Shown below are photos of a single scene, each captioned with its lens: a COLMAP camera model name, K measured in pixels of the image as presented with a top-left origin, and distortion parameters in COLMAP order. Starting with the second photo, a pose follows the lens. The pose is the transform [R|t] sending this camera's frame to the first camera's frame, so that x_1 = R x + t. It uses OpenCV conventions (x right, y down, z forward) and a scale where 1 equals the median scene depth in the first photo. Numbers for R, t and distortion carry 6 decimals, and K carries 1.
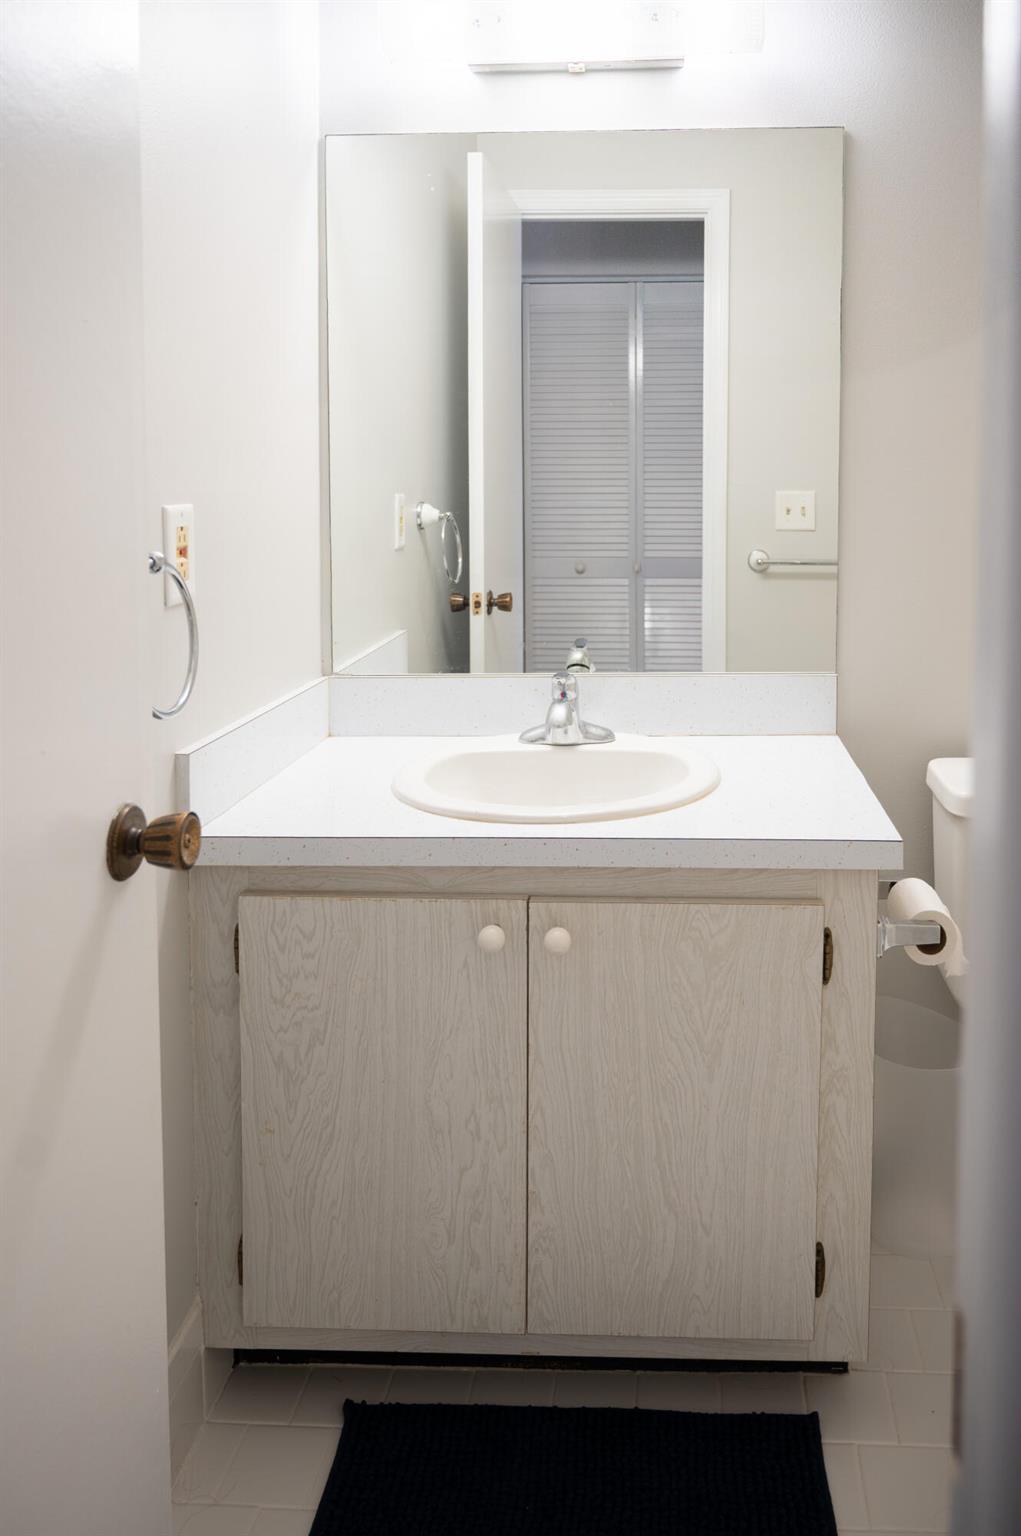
lens RADIAL K [[1037.8, 0, 511.1], [0, 1037.8, 678.1], [0, 0, 1]] dist [-0.000209, 0.000672]
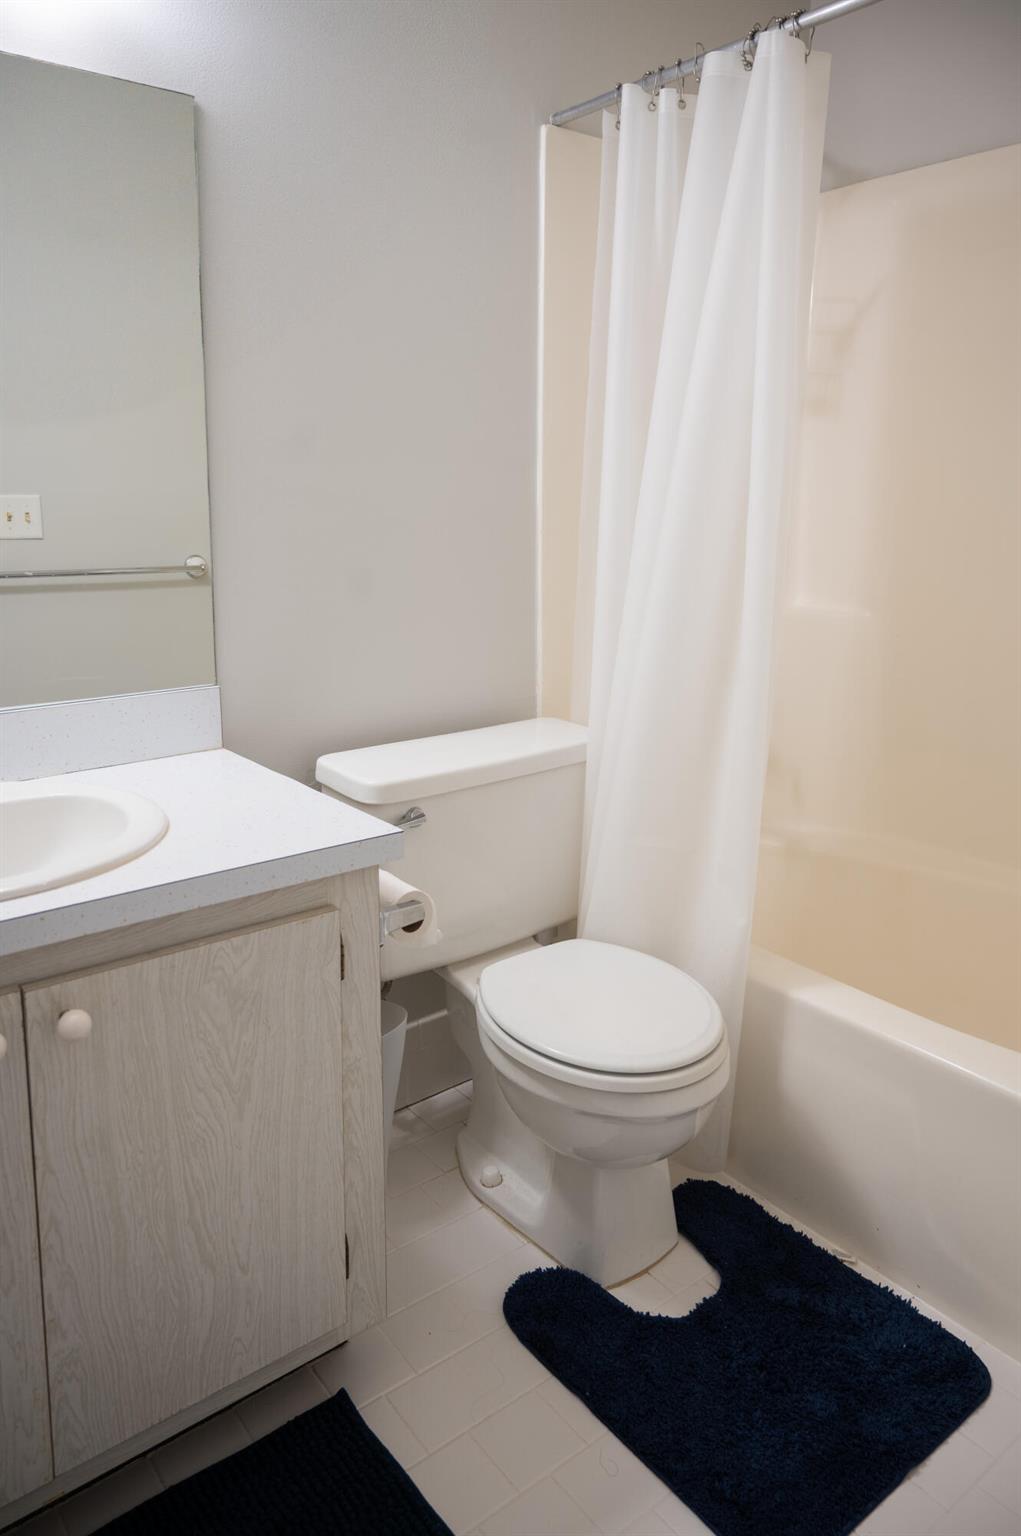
lens RADIAL K [[1068.5, 0, 510.5], [0, 1068.5, 768.0], [0, 0, 1]] dist [0.001908, 0.001953]
pose [[0.755800, -0.156834, 0.635744, -0.194470], [0.111175, 0.987532, 0.111448, -0.013826], [-0.645296, -0.013554, 0.763812, 0.089042]]
